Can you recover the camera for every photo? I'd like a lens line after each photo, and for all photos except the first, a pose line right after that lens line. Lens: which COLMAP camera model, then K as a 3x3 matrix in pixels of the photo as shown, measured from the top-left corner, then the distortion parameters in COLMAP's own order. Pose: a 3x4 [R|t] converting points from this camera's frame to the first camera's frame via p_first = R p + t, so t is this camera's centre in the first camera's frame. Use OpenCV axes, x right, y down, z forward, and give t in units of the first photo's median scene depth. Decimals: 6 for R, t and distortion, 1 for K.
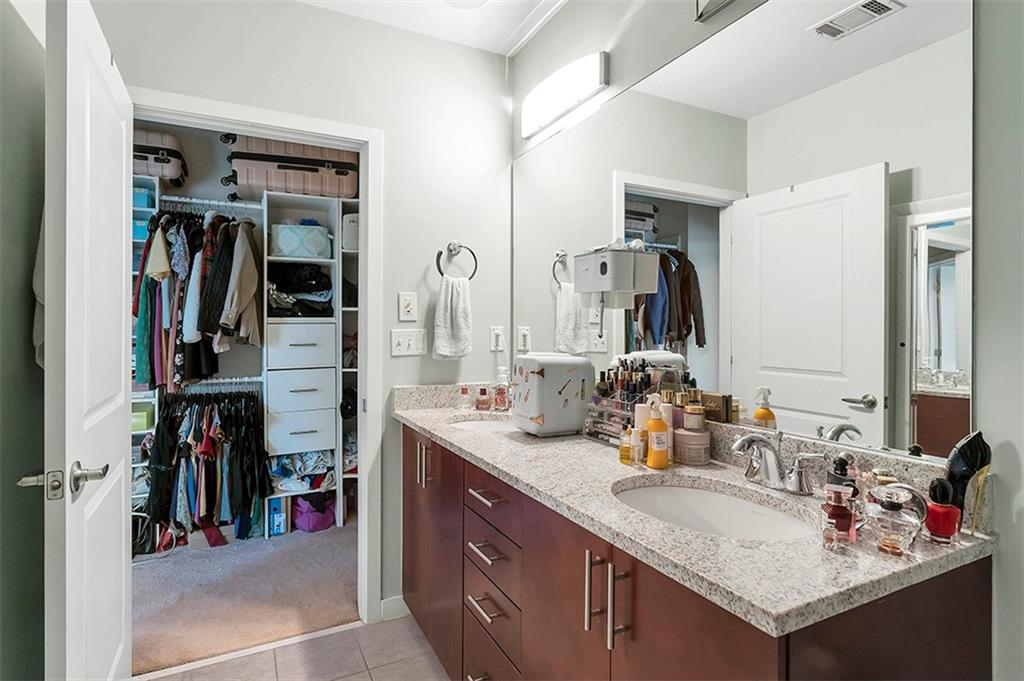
lens RADIAL K [[520.1, 0, 512.5], [0, 520.1, 334.0], [0, 0, 1]] dist [-0.004667, -0.001523]
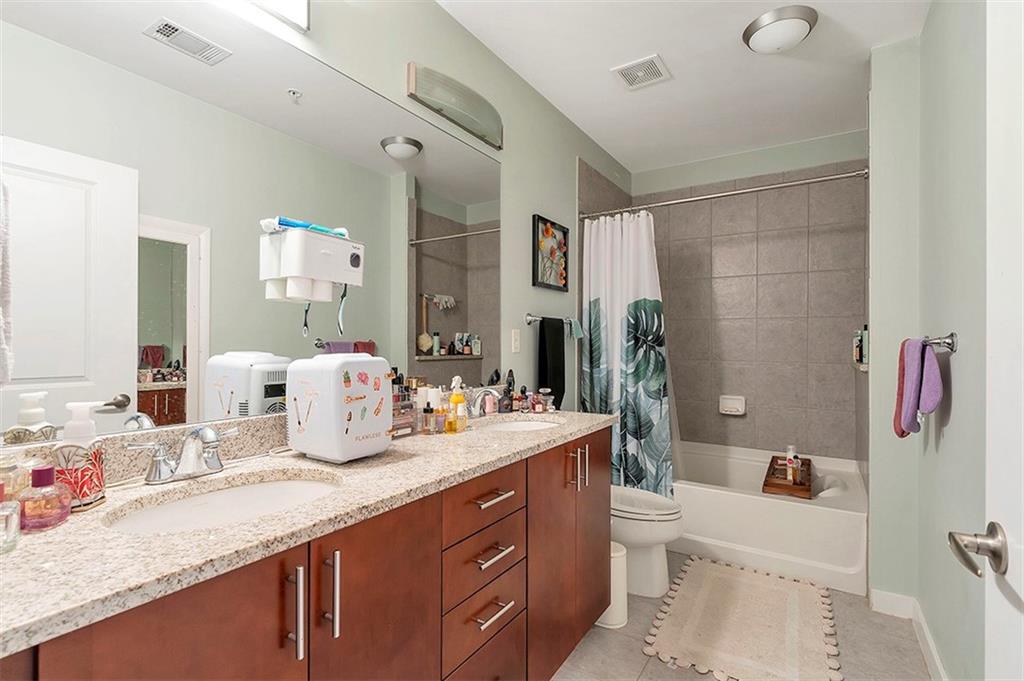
lens RADIAL K [[509.0, 0, 510.6], [0, 509.0, 348.0], [0, 0, 1]] dist [-0.012121, -0.000161]
pose [[-0.527982, -0.010271, 0.849194, -0.730702], [-0.007114, 0.999945, 0.007672, 0.020974], [-0.849226, -0.001991, -0.528026, 1.233893]]
